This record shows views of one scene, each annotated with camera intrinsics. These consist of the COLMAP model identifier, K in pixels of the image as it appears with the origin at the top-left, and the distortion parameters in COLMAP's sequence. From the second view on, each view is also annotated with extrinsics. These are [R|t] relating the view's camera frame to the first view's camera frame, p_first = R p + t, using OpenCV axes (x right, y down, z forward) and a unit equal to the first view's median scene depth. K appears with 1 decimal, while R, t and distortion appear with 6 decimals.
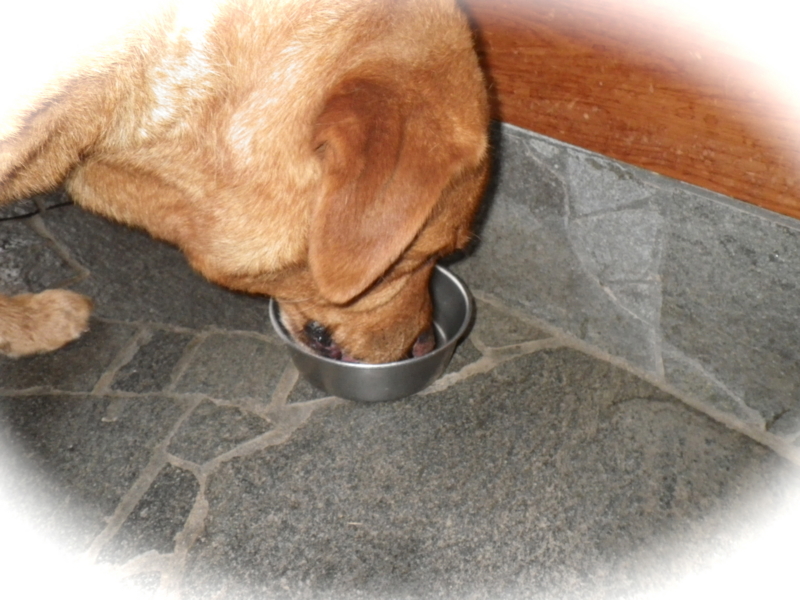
lens RADIAL K [[662.5, 0, 400.0], [0, 662.5, 300.0], [0, 0, 1]] dist [-0.004403, -0.011430]
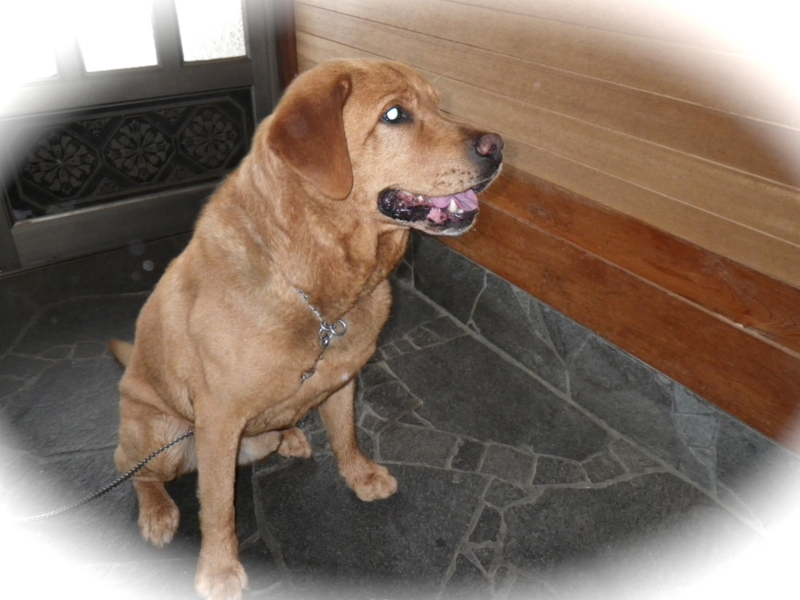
lens RADIAL K [[662.5, 0, 400.0], [0, 662.5, 300.0], [0, 0, 1]] dist [-0.004403, -0.011430]
pose [[0.980880, 0.086251, -0.174459, -0.270457], [-0.099613, 0.992608, -0.069331, -0.256349], [0.167190, 0.085384, 0.982221, -1.283129]]
